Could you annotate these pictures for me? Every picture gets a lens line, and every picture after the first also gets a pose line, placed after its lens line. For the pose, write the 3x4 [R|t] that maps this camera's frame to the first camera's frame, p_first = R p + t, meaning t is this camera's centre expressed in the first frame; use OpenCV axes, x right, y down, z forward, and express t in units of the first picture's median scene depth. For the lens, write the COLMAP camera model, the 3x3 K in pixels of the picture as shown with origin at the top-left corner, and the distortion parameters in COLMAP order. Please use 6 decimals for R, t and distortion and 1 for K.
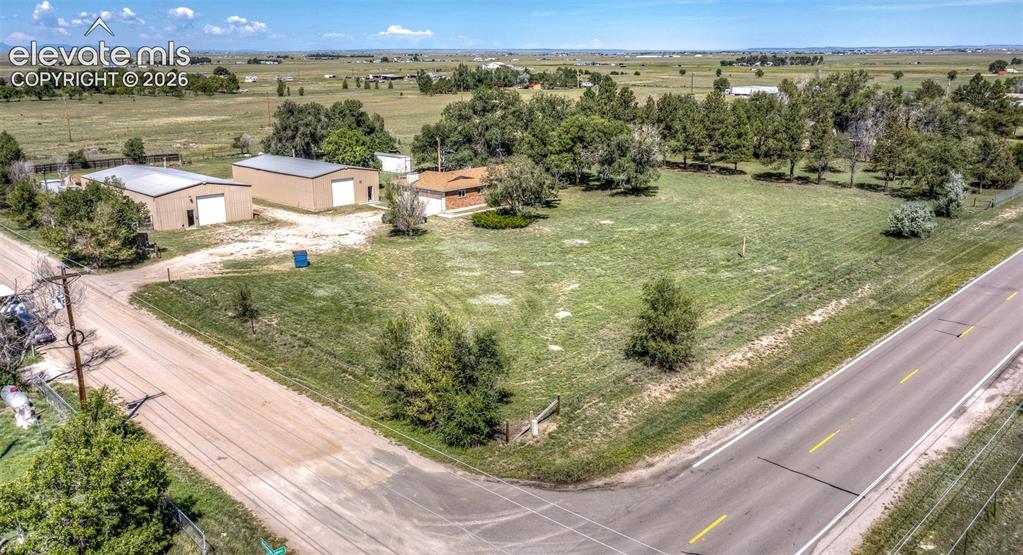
lens RADIAL K [[807.9, 0, 511.5], [0, 807.9, 277.5], [0, 0, 1]] dist [-0.001034, 0.004515]
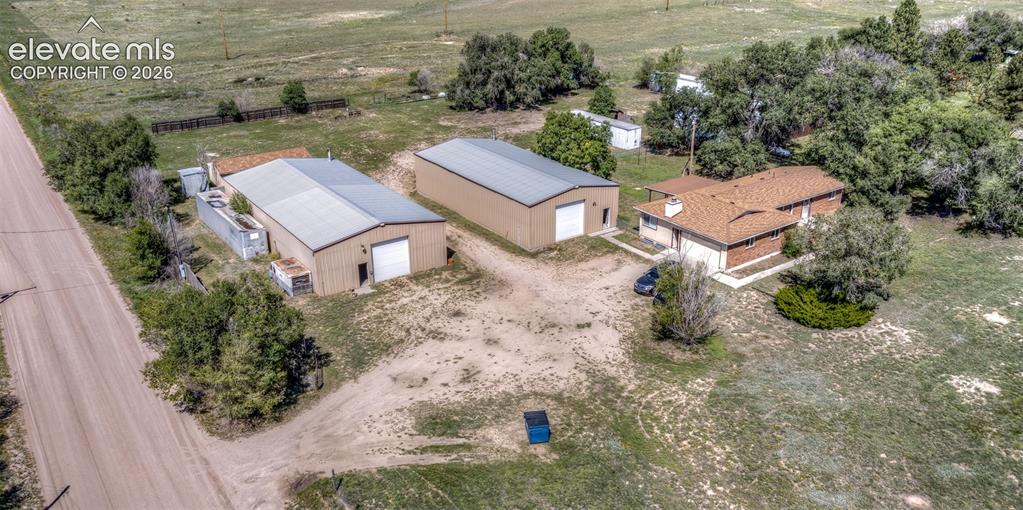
lens RADIAL K [[819.7, 0, 532.3], [0, 819.7, 301.7], [0, 0, 1]] dist [-0.032152, 0.002592]
pose [[0.985085, 0.072264, -0.156159, -0.126144], [-0.043006, 0.982134, 0.183200, -0.166476], [0.166608, -0.173752, 0.970594, 0.298697]]
